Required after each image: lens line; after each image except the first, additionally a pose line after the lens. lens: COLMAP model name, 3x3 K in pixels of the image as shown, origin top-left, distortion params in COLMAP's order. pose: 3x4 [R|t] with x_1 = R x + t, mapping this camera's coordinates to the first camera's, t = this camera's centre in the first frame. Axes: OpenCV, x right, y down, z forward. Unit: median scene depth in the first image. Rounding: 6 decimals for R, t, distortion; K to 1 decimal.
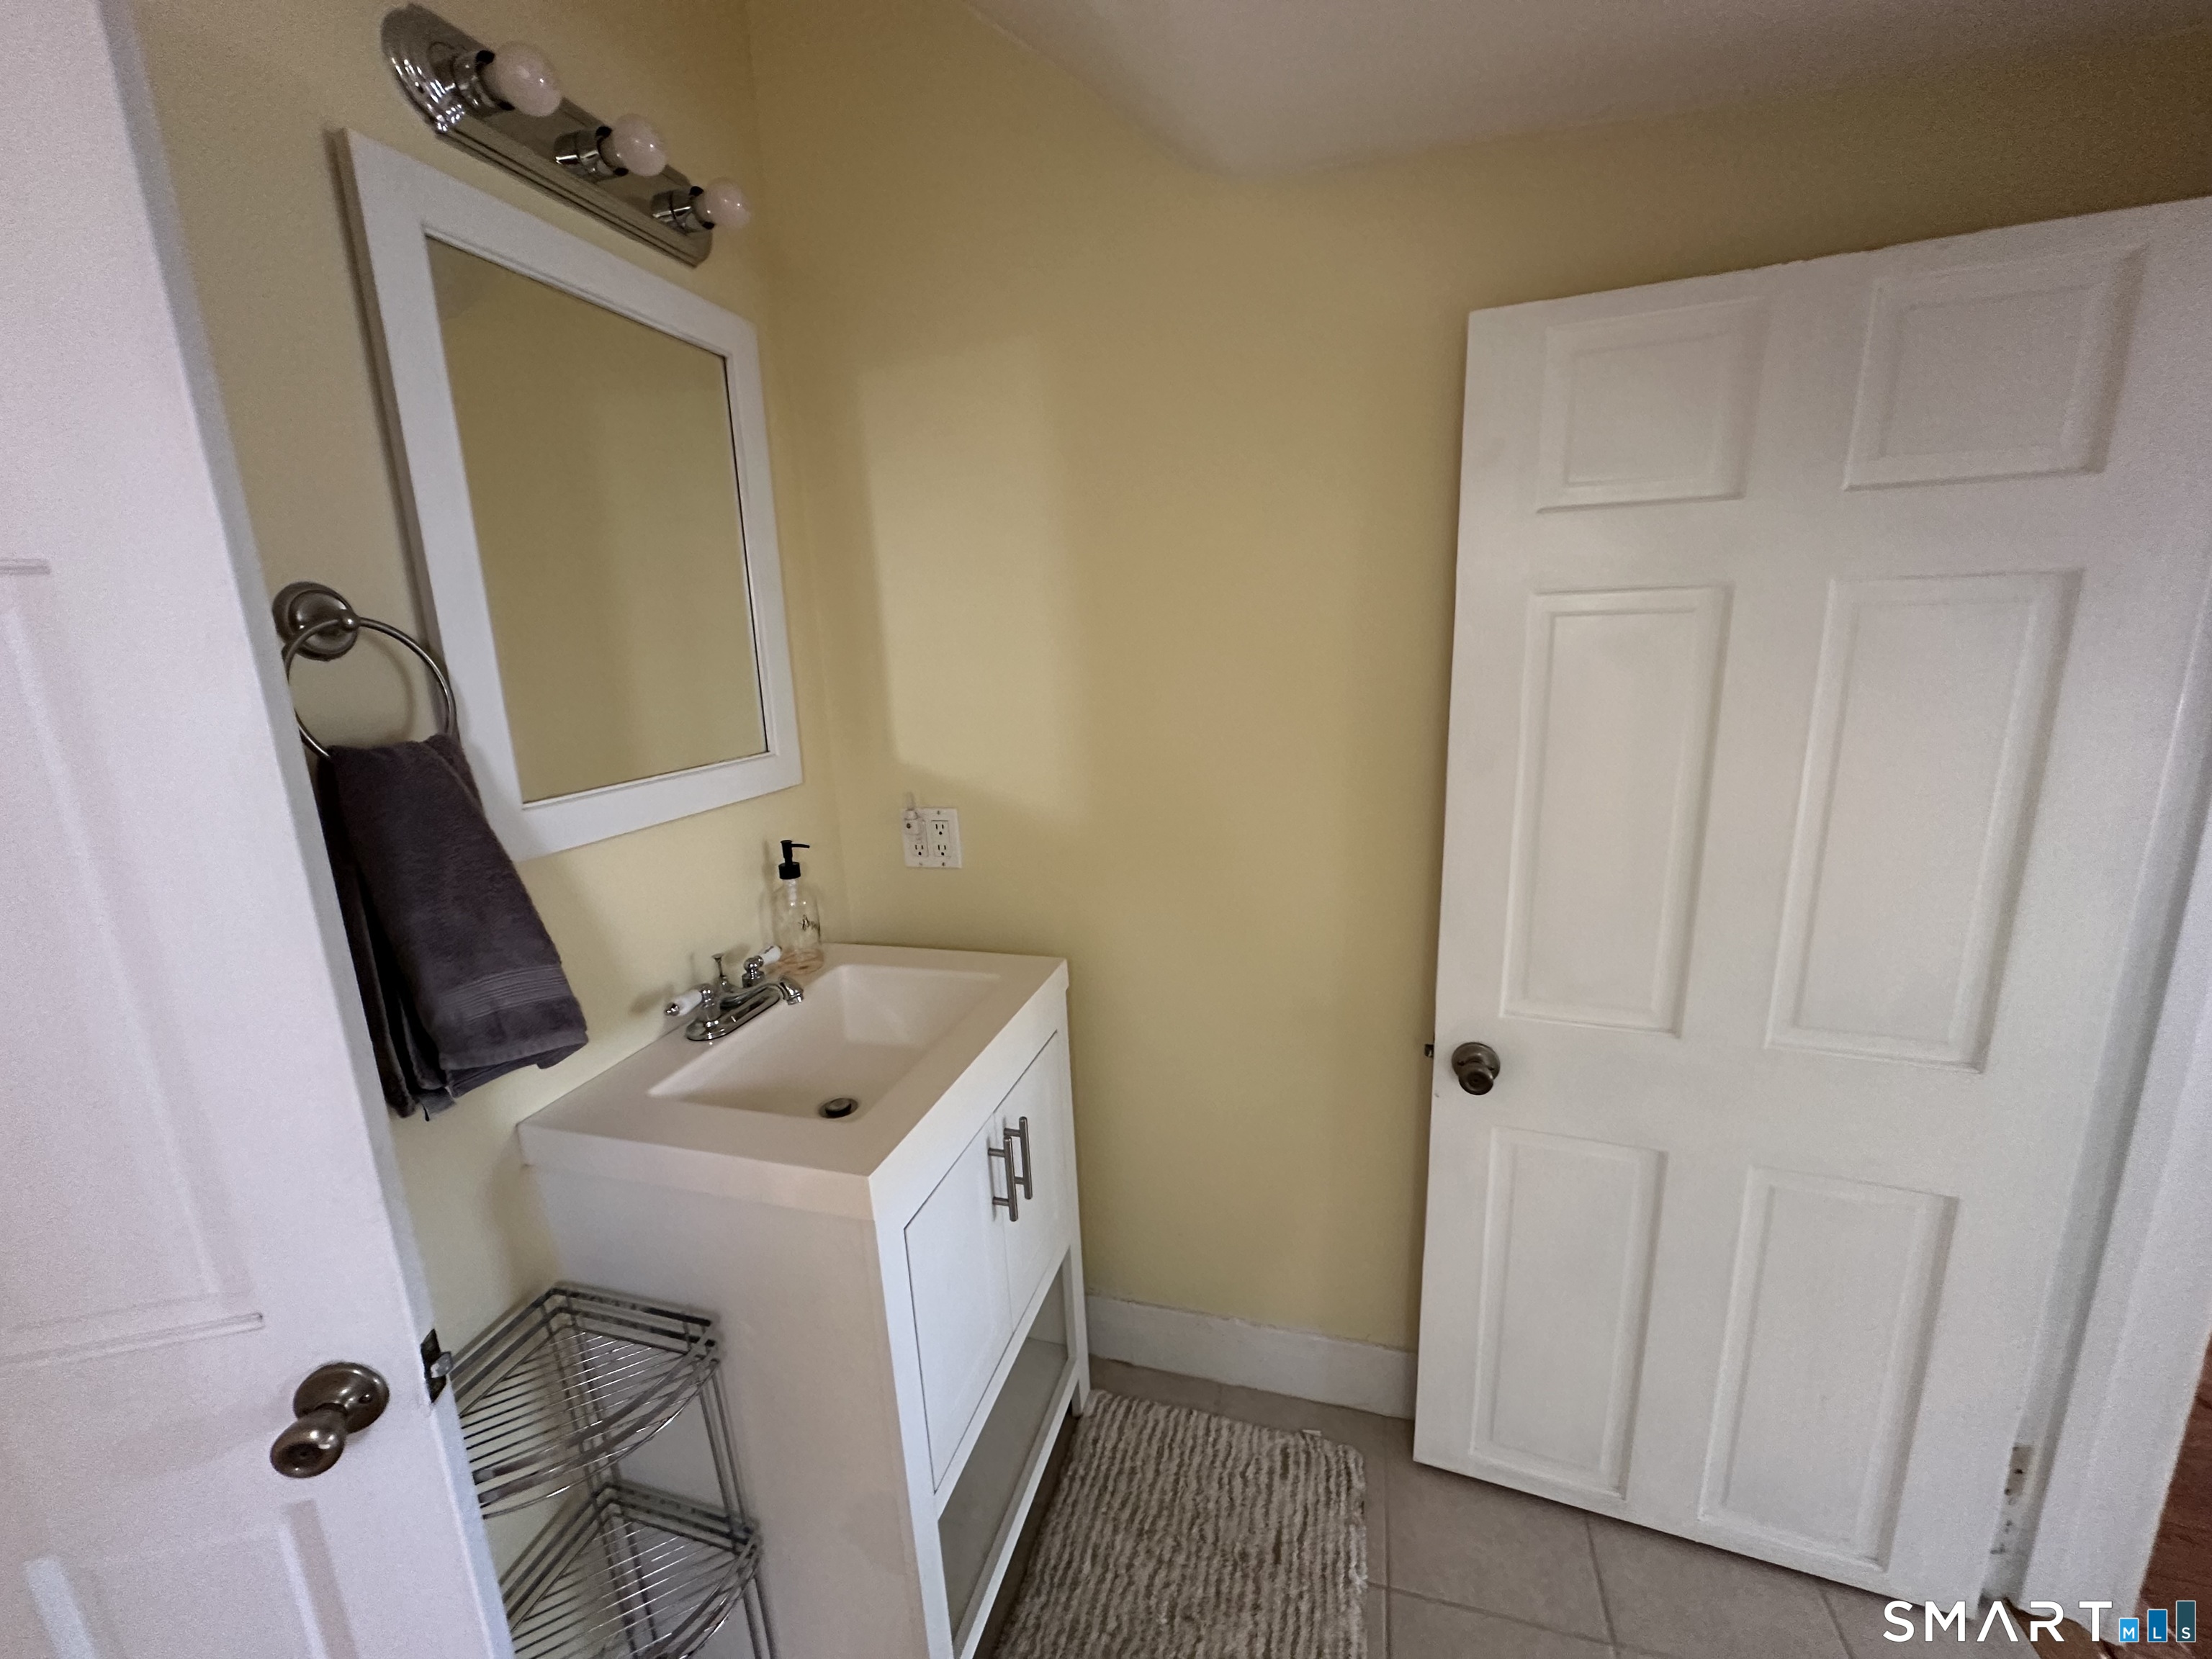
lens RADIAL K [[887.1, 0, 1101.4], [0, 887.1, 831.0], [0, 0, 1]] dist [0.001307, 0.000558]
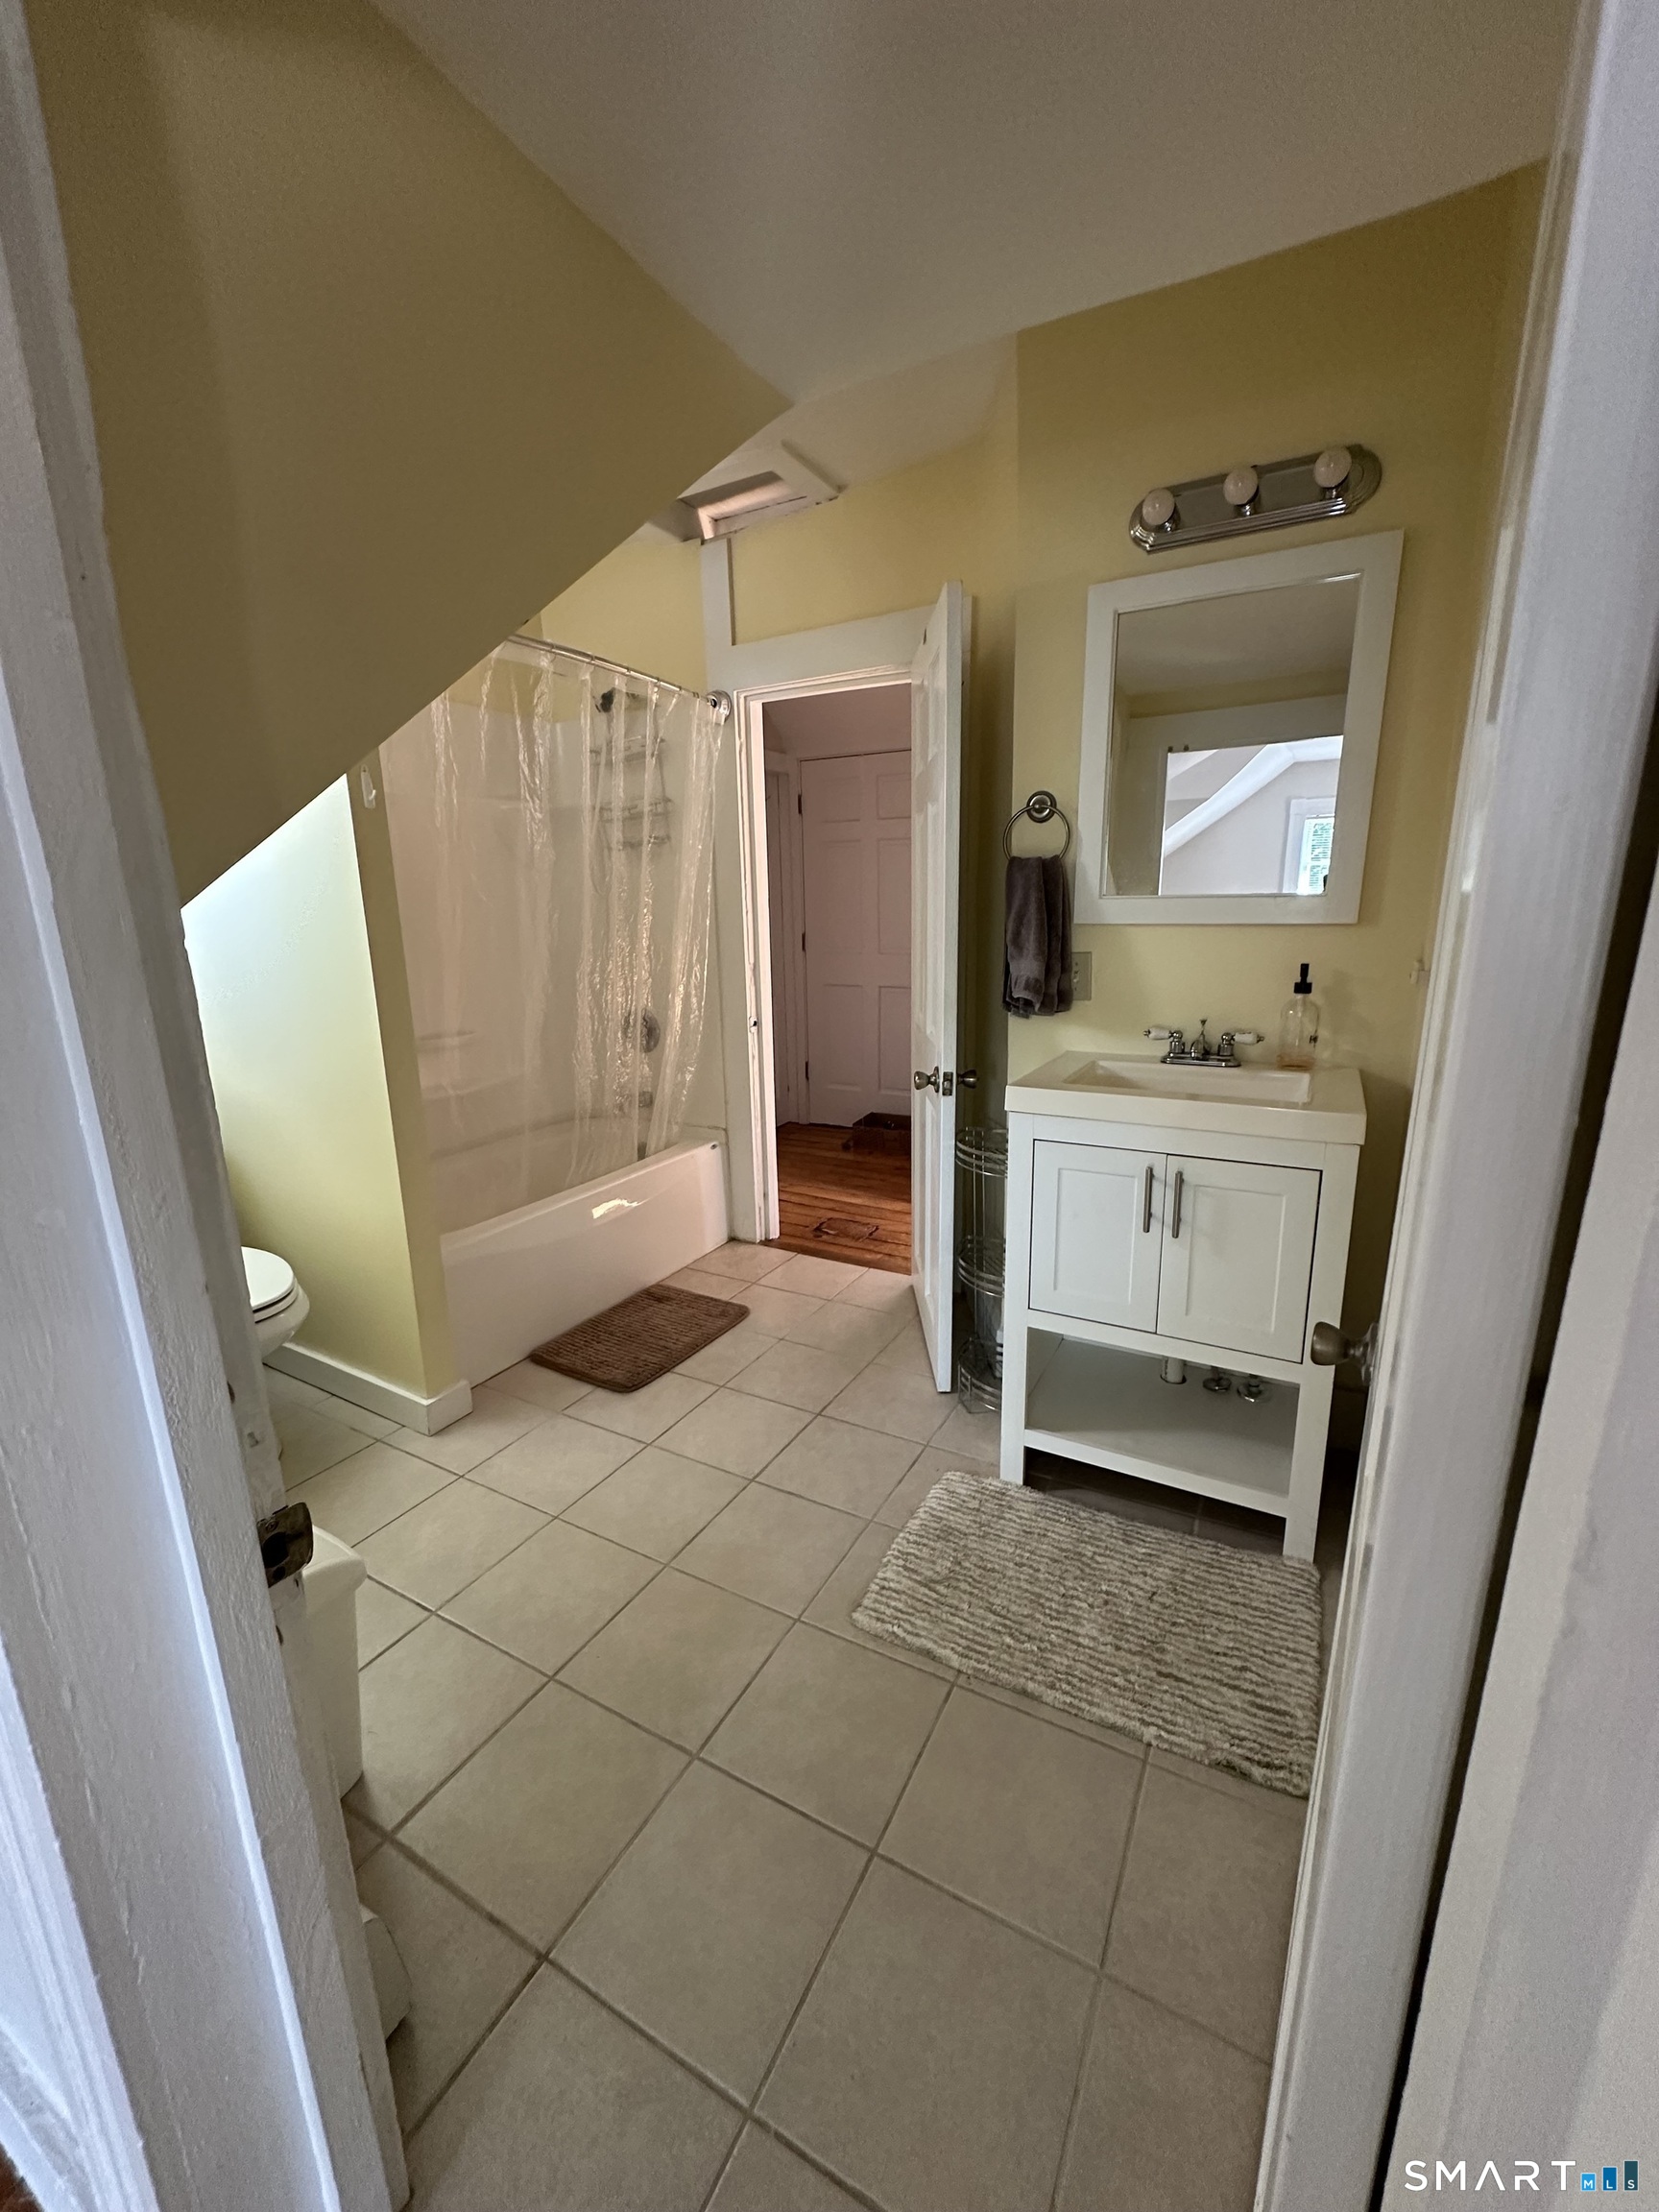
lens RADIAL K [[887.1, 0, 829.3], [0, 887.1, 1112.9], [0, 0, 1]] dist [0.001307, 0.000558]
pose [[-0.224179, 0.263741, -0.938182, 1.073444], [-0.187762, 0.932958, 0.307138, -0.053018], [0.956289, 0.245009, -0.159629, 0.609664]]
